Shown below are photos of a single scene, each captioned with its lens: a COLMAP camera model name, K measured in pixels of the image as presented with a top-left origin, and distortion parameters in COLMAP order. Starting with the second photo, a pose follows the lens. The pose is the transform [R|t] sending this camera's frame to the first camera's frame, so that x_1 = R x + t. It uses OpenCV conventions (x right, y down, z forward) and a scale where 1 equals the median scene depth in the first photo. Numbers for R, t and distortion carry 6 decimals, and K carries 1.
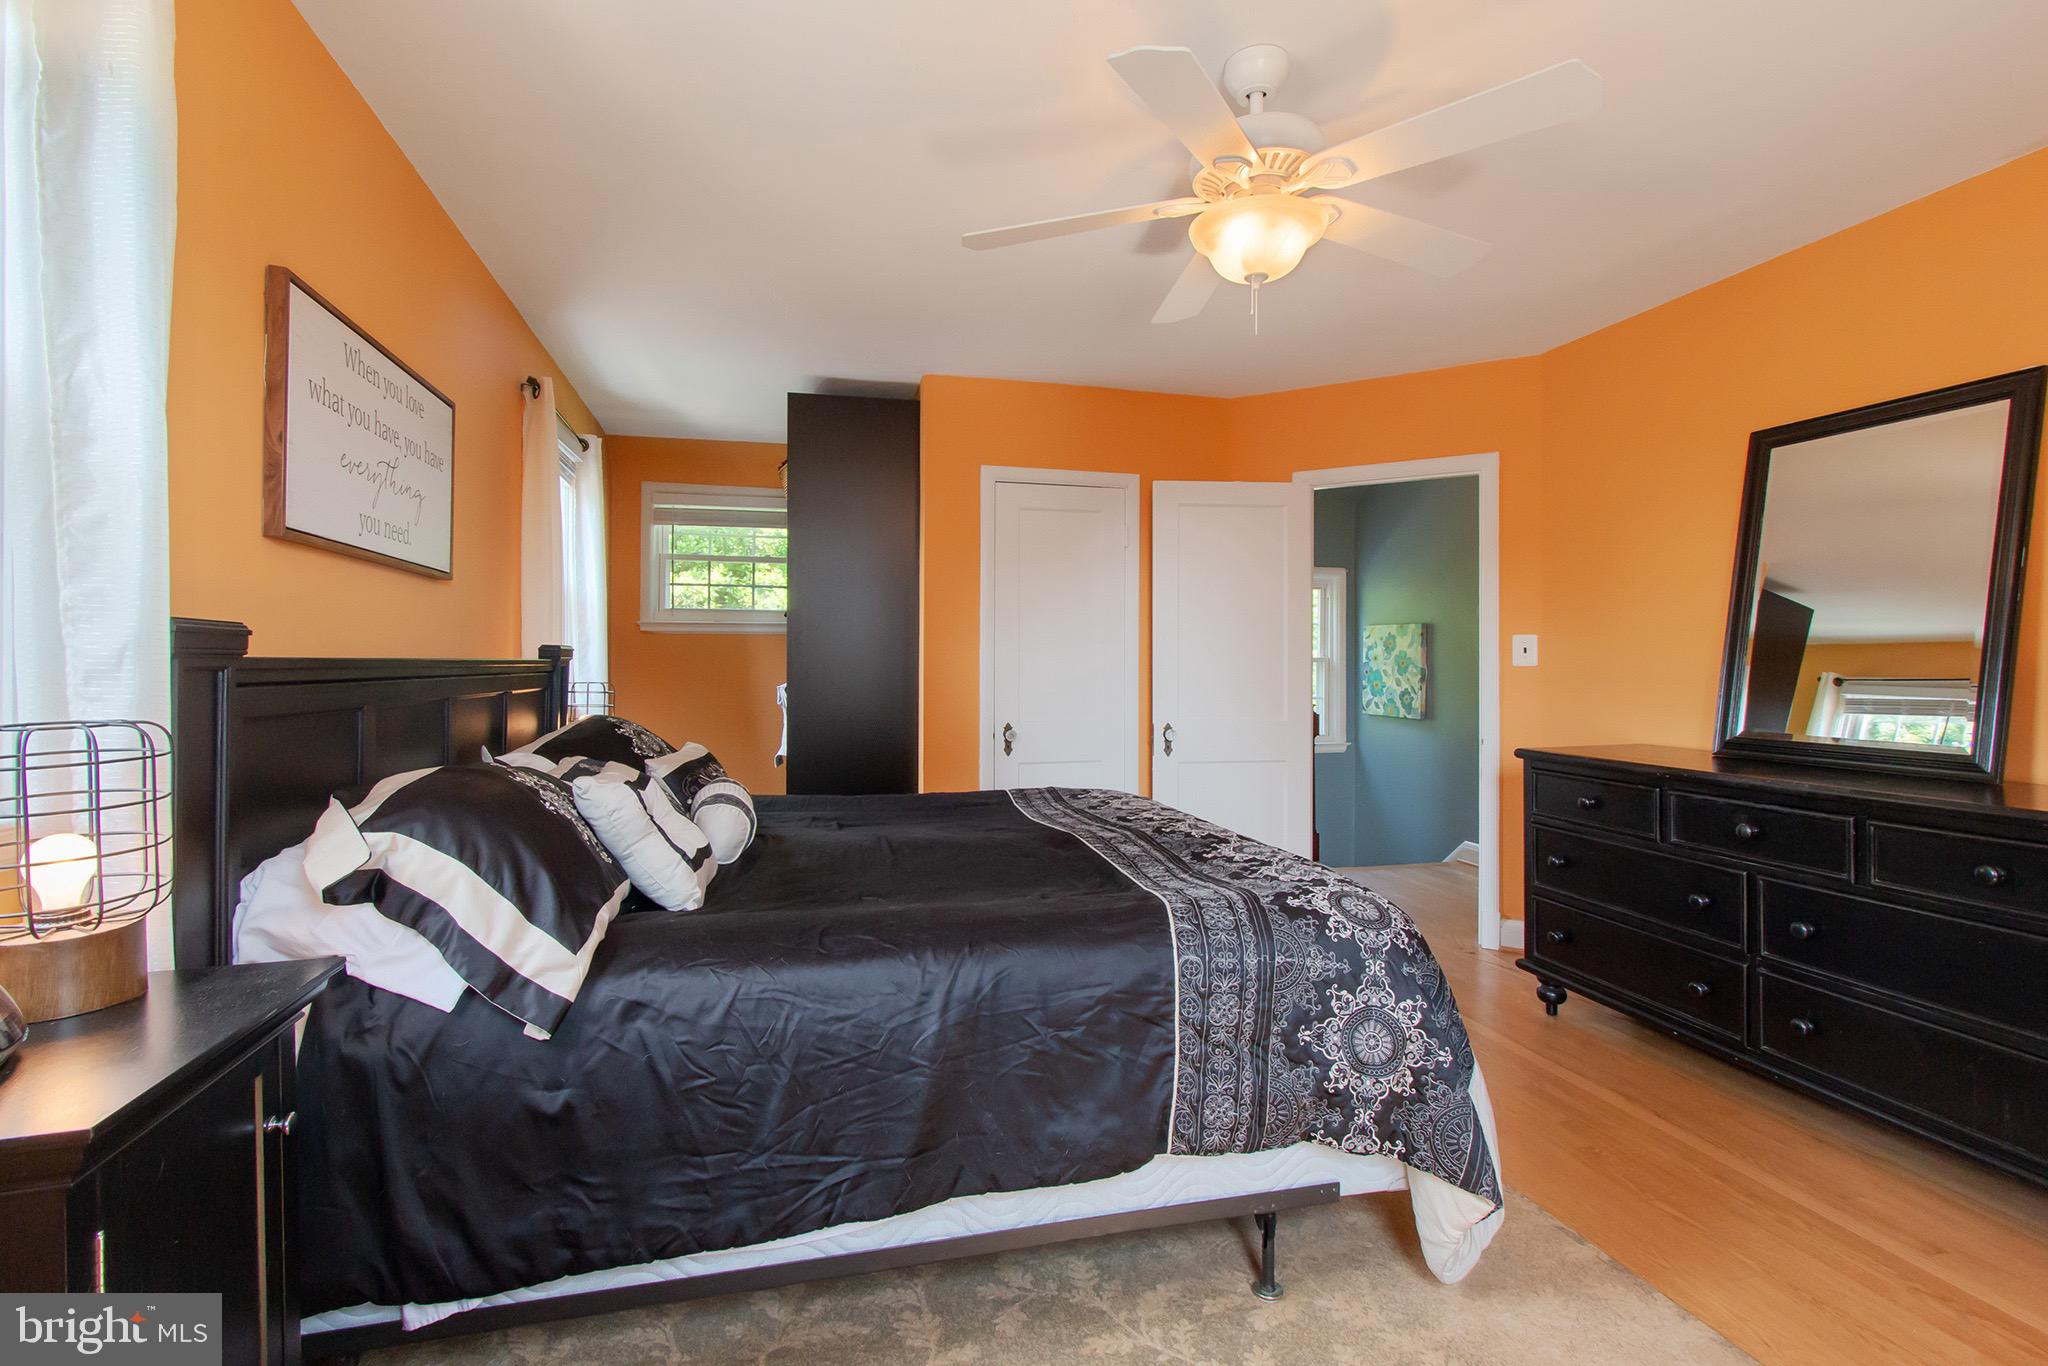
lens RADIAL K [[954.5, 0, 1023.2], [0, 954.5, 671.9], [0, 0, 1]] dist [0.002336, -0.000333]
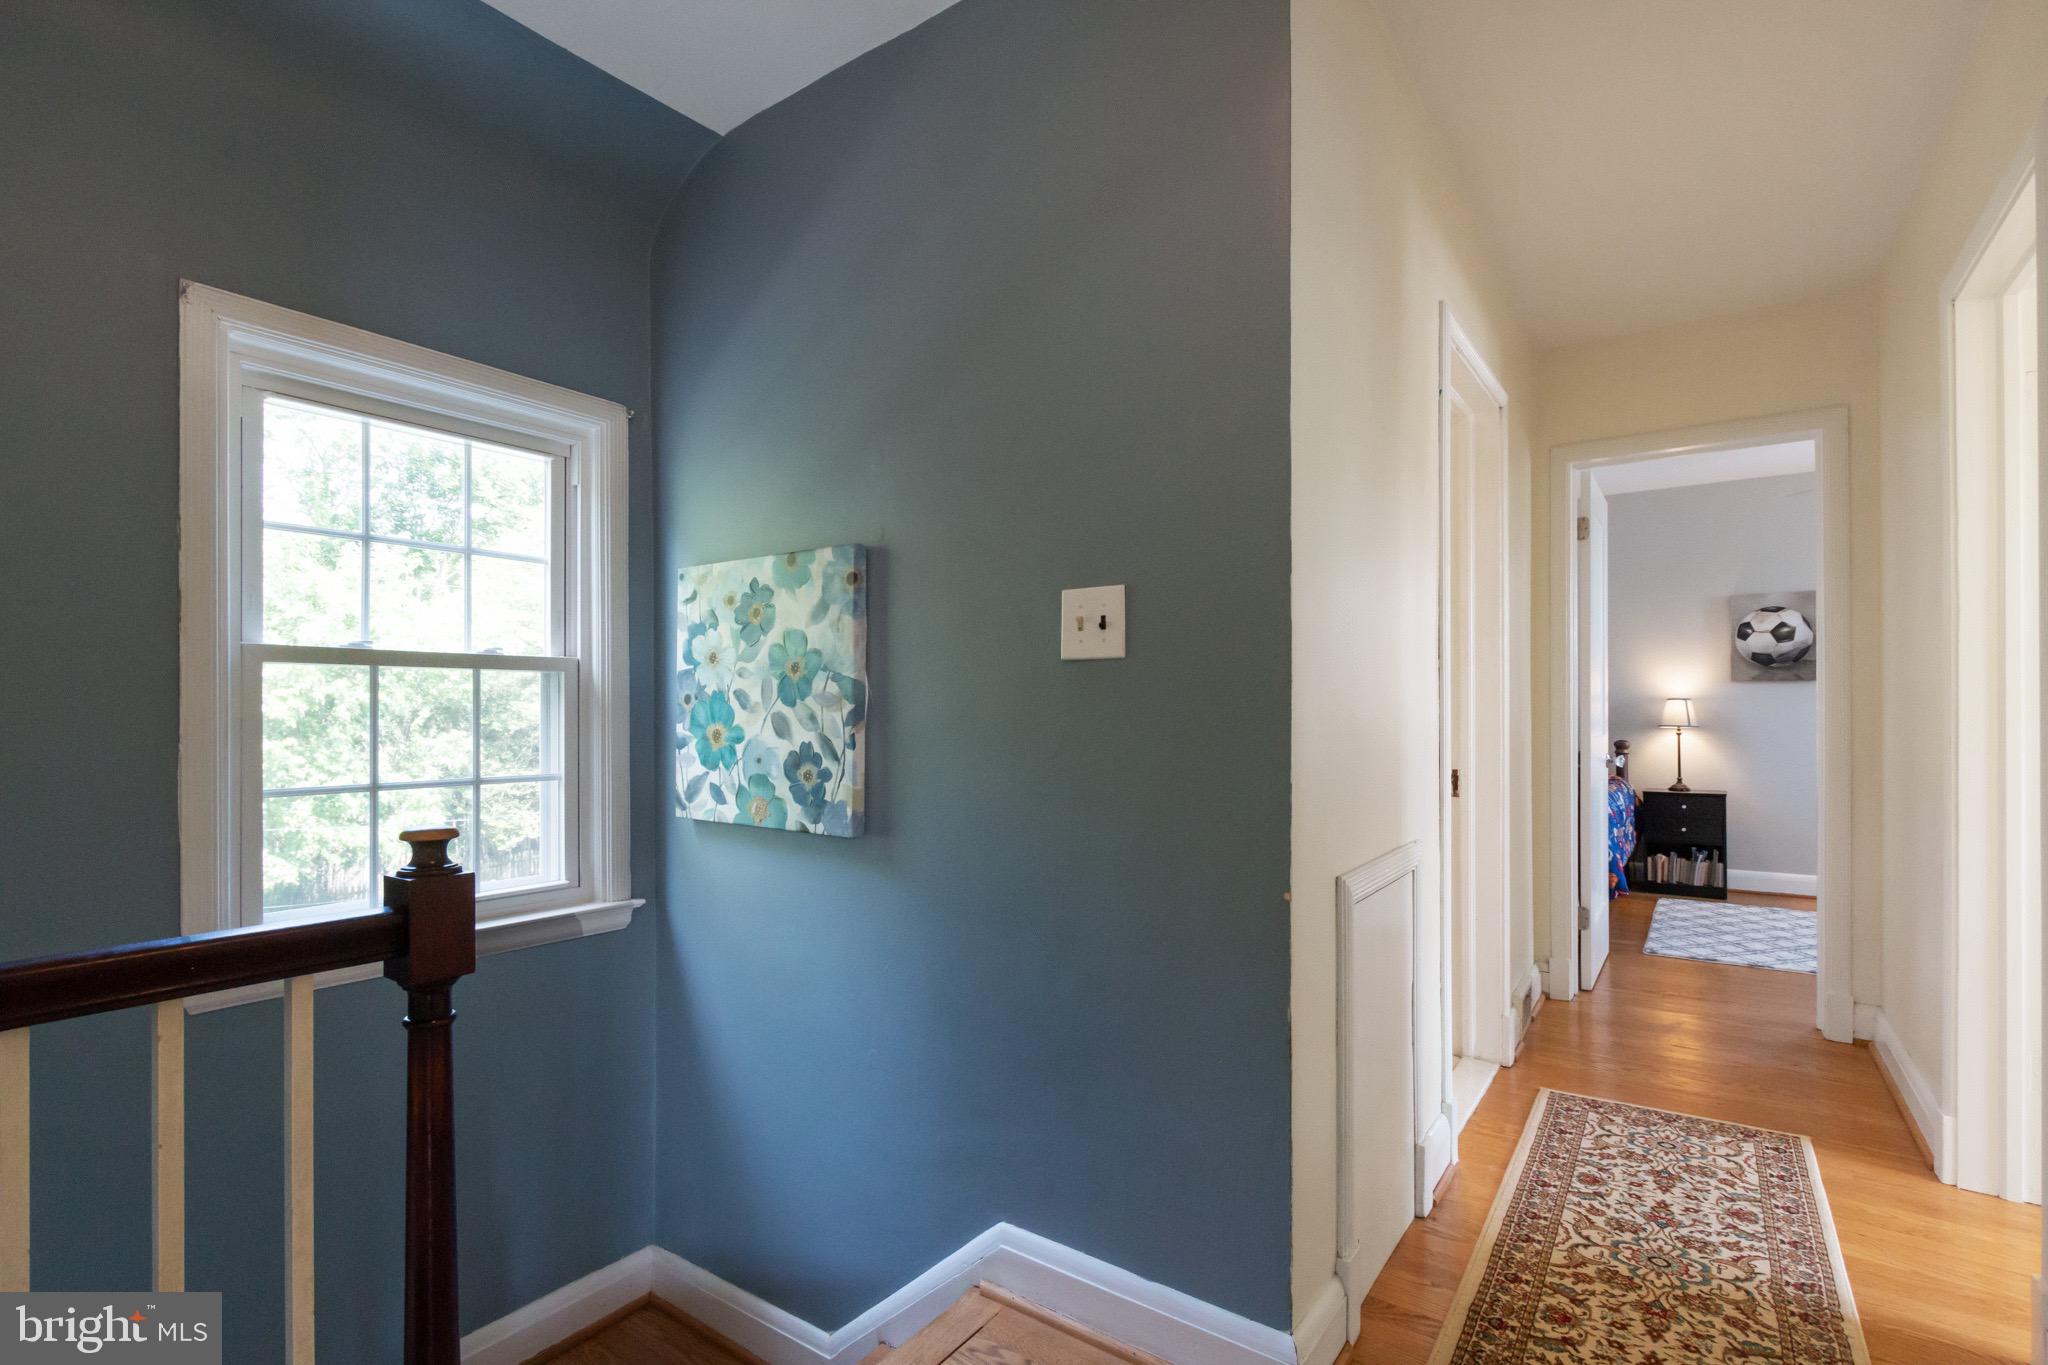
lens RADIAL K [[954.5, 0, 1028.4], [0, 954.5, 696.4], [0, 0, 1]] dist [0.002336, -0.000333]
pose [[0.771207, 0.000346, 0.636584, 0.243127], [0.012501, 0.999799, -0.015688, 0.006741], [-0.636461, 0.020057, 0.771048, 0.677827]]
